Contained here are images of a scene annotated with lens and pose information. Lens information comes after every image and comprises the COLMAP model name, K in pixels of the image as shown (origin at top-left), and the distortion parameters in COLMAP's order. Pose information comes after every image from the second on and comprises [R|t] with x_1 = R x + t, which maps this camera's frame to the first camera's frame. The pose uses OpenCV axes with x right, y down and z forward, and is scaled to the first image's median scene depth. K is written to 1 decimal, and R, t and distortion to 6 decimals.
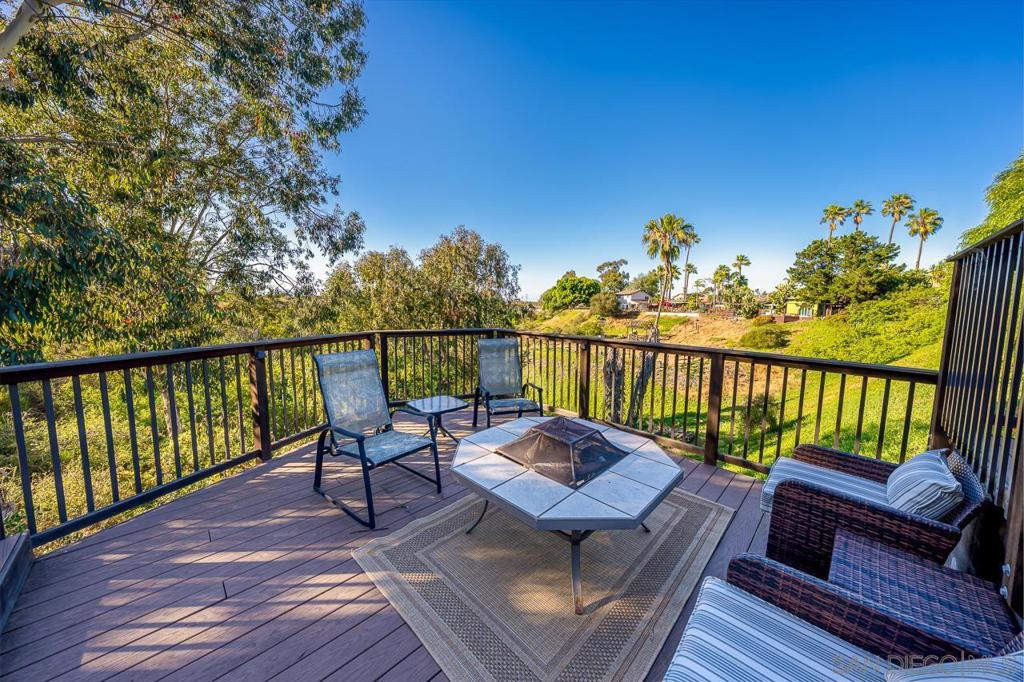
lens RADIAL K [[360.1, 0, 511.5], [0, 360.1, 340.2], [0, 0, 1]] dist [0.001258, -0.000039]
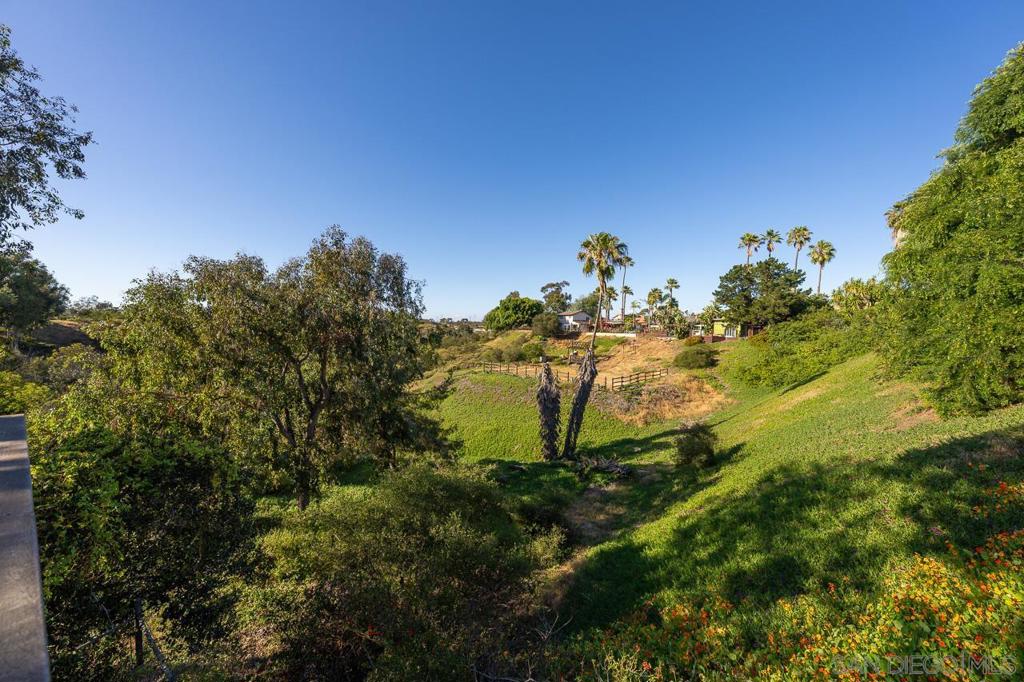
lens RADIAL K [[360.1, 0, 514.1], [0, 360.1, 343.7], [0, 0, 1]] dist [0.001258, -0.000039]
pose [[0.988690, -0.008529, 0.149733, 0.030692], [0.015391, 0.998881, -0.044731, -0.007108], [-0.149184, 0.046529, 0.987714, 0.050532]]
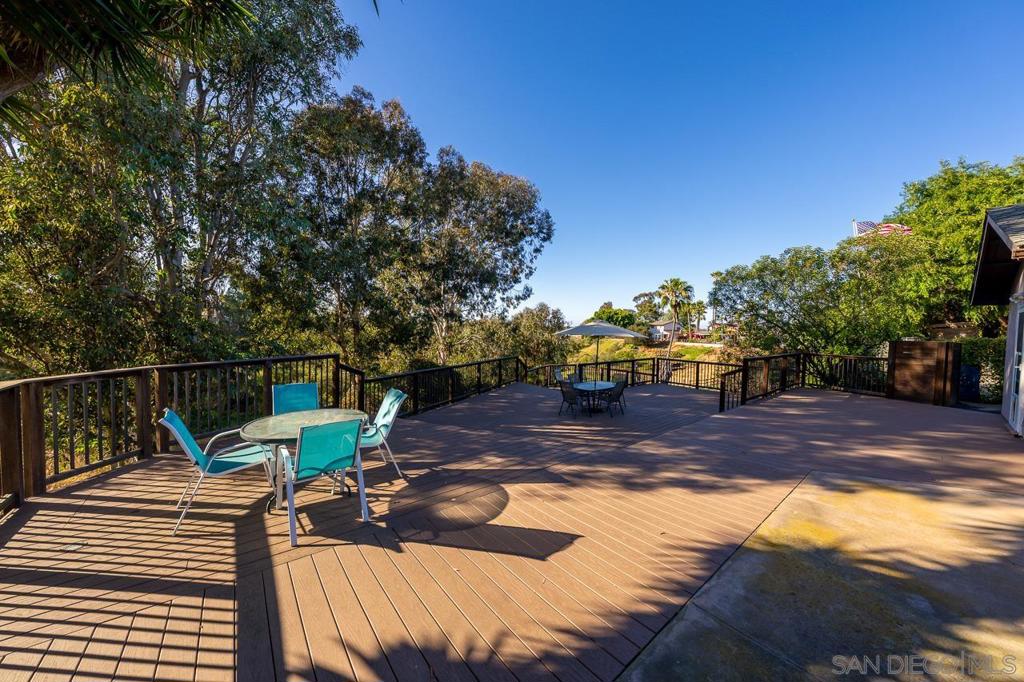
lens RADIAL K [[360.1, 0, 515.1], [0, 360.1, 336.5], [0, 0, 1]] dist [0.001258, -0.000039]
pose [[0.995601, 0.009116, -0.093245, -0.025943], [-0.016452, 0.996801, -0.078210, -0.000228], [0.092234, 0.079400, 0.992567, -0.223424]]
